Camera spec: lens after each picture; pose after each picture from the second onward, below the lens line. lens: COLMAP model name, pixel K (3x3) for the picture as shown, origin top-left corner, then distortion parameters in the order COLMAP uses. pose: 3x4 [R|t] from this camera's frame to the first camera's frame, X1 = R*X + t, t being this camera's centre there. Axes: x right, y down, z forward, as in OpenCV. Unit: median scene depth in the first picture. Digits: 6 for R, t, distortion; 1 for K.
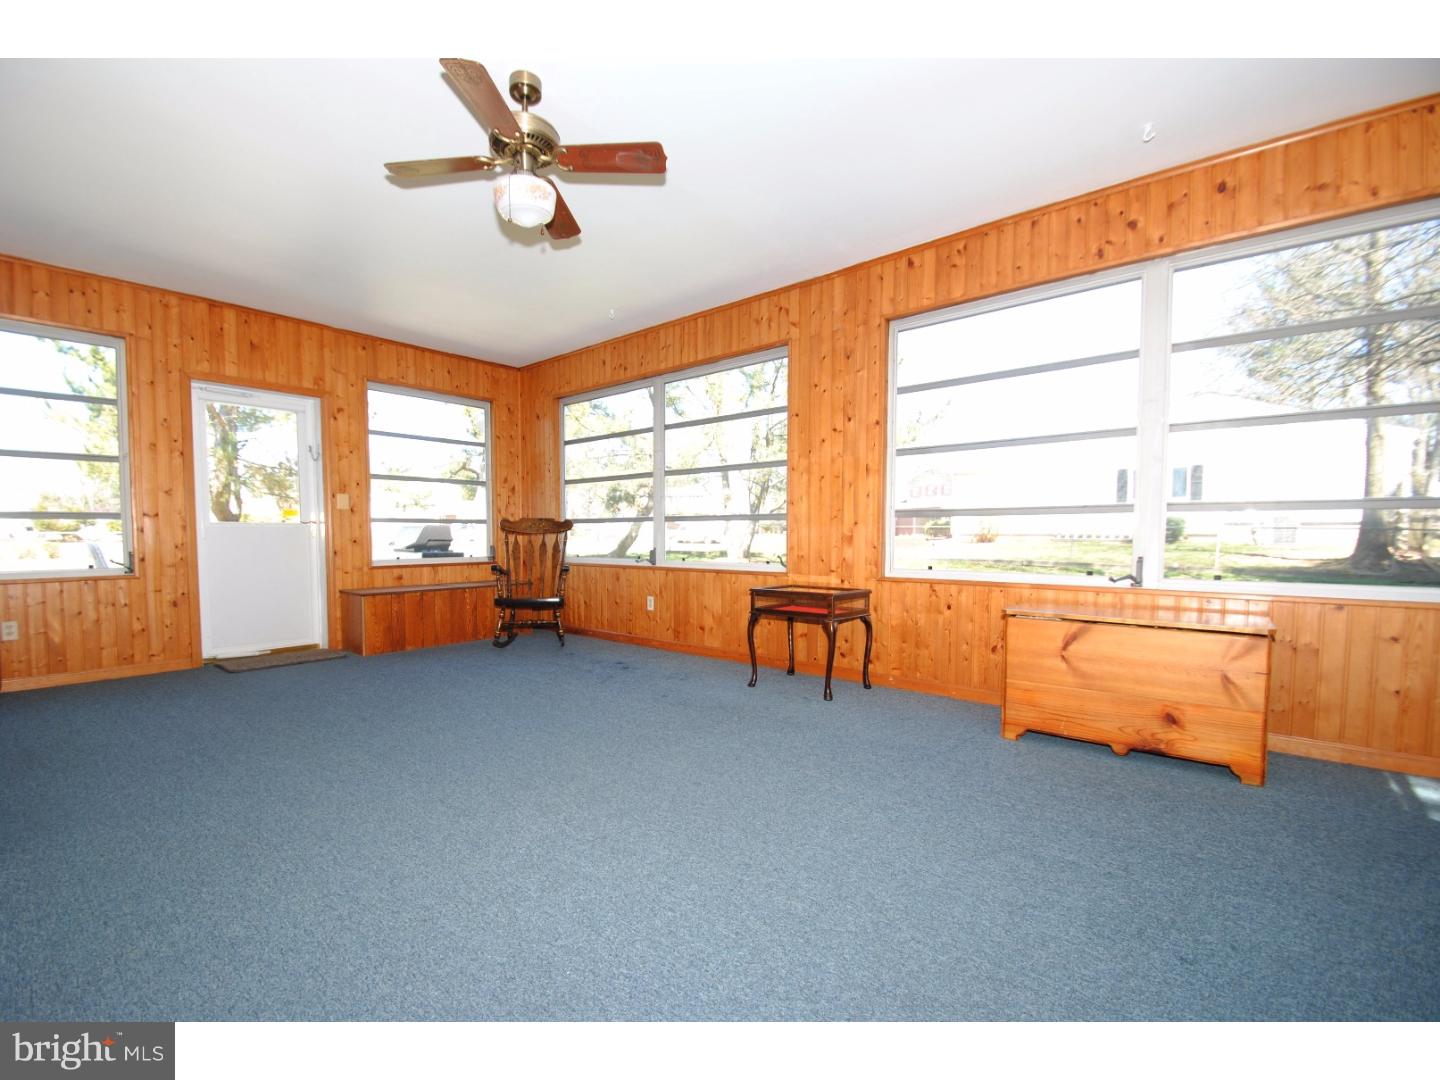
lens RADIAL K [[668.4, 0, 707.8], [0, 668.4, 549.2], [0, 0, 1]] dist [-0.002804, -0.001626]
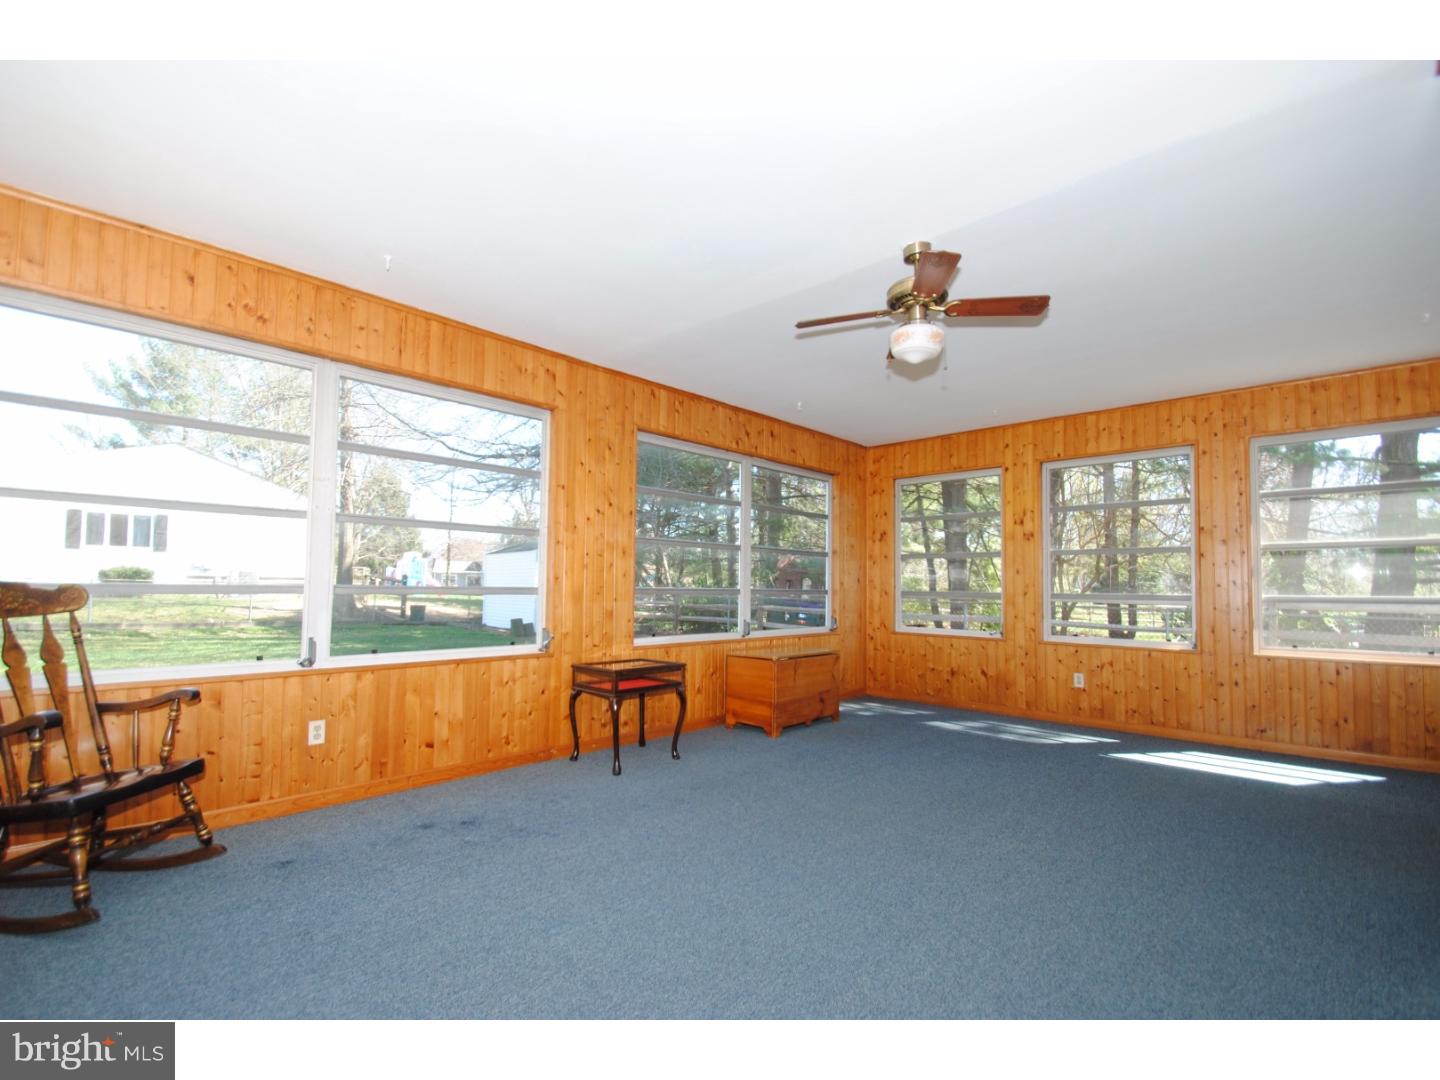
lens RADIAL K [[668.4, 0, 705.9], [0, 668.4, 540.9], [0, 0, 1]] dist [-0.002804, -0.001626]
pose [[0.029983, 0.070615, 0.997053, -0.755497], [0.009594, 0.997435, -0.070930, -0.048323], [-0.999504, 0.011693, 0.029229, 0.705109]]
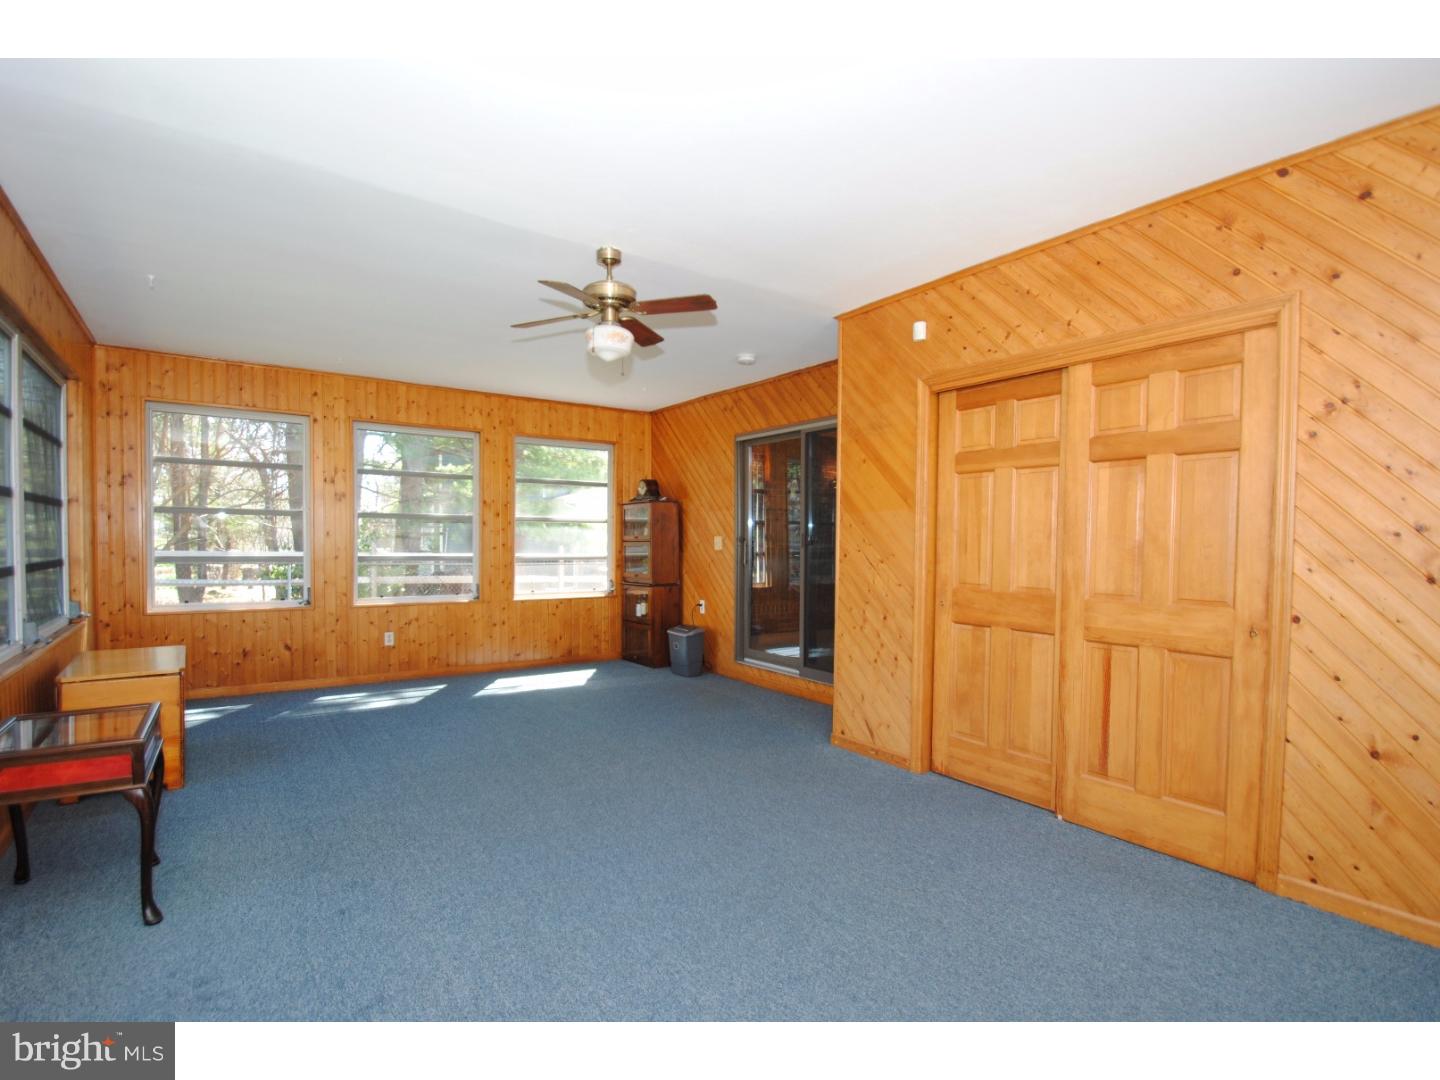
lens RADIAL K [[677.6, 0, 717.3], [0, 677.6, 547.4], [0, 0, 1]] dist [-0.006163, -0.000712]
pose [[-0.973207, -0.011605, 0.229639, -0.405172], [-0.005392, 0.999603, 0.027663, -0.088453], [-0.229869, 0.025684, -0.972883, 1.173380]]
